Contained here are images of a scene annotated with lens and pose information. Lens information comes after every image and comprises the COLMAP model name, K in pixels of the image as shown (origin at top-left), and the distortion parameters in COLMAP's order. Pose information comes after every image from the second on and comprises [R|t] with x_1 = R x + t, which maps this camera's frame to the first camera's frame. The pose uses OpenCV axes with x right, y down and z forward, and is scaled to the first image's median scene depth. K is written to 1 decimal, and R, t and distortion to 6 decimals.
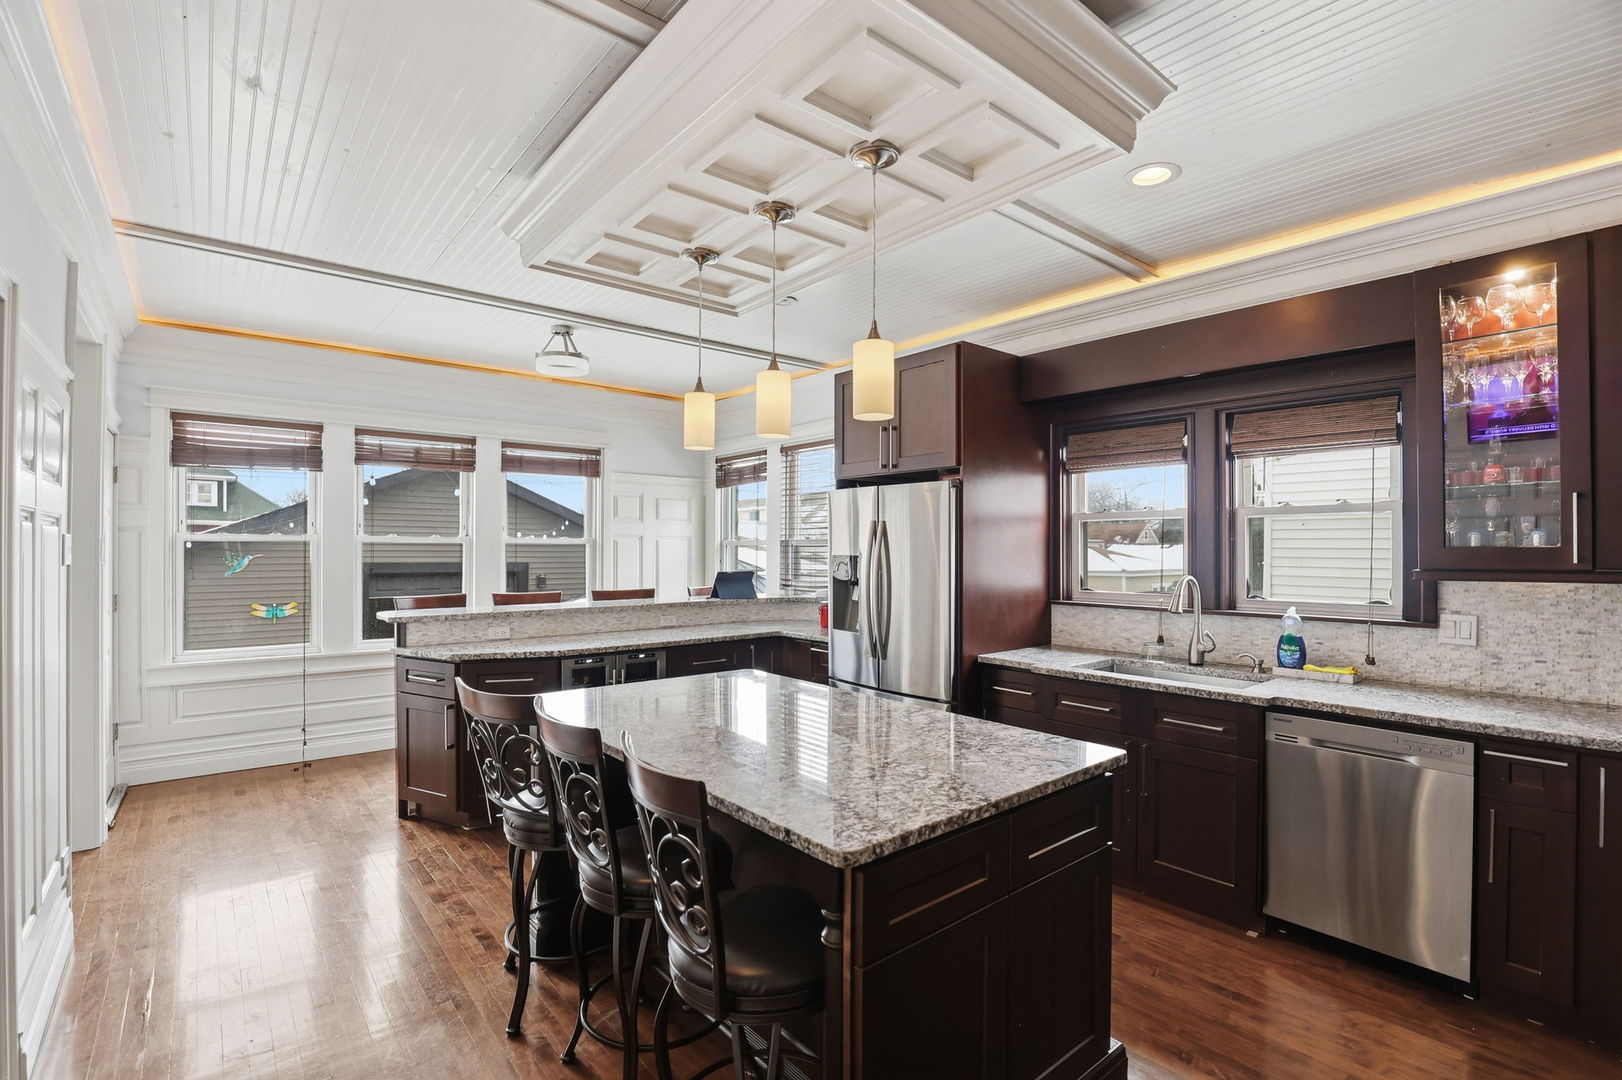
lens RADIAL K [[731.3, 0, 825.9], [0, 731.3, 541.6], [0, 0, 1]] dist [-0.023353, 0.000240]
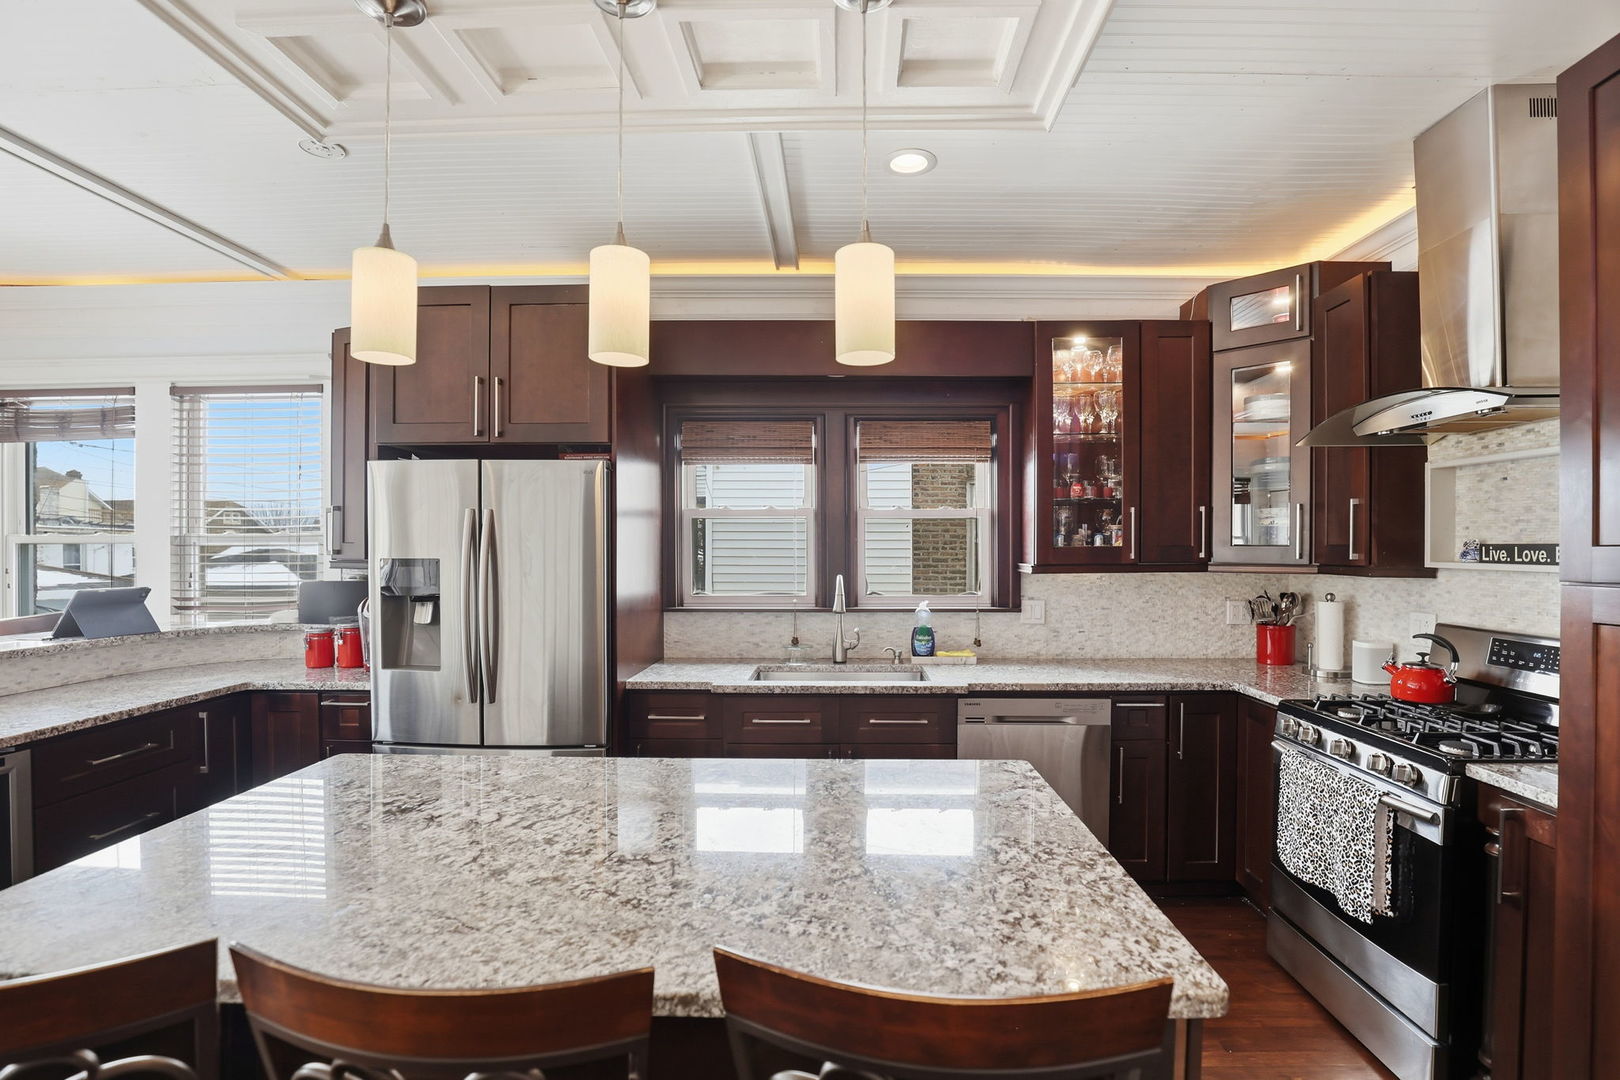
lens RADIAL K [[751.8, 0, 816.0], [0, 751.8, 554.4], [0, 0, 1]] dist [-0.029184, 0.000729]
pose [[0.670874, -0.006670, 0.741541, -0.292031], [-0.005779, 0.999882, 0.014222, 0.003635], [-0.741549, -0.013827, 0.670756, 0.324425]]
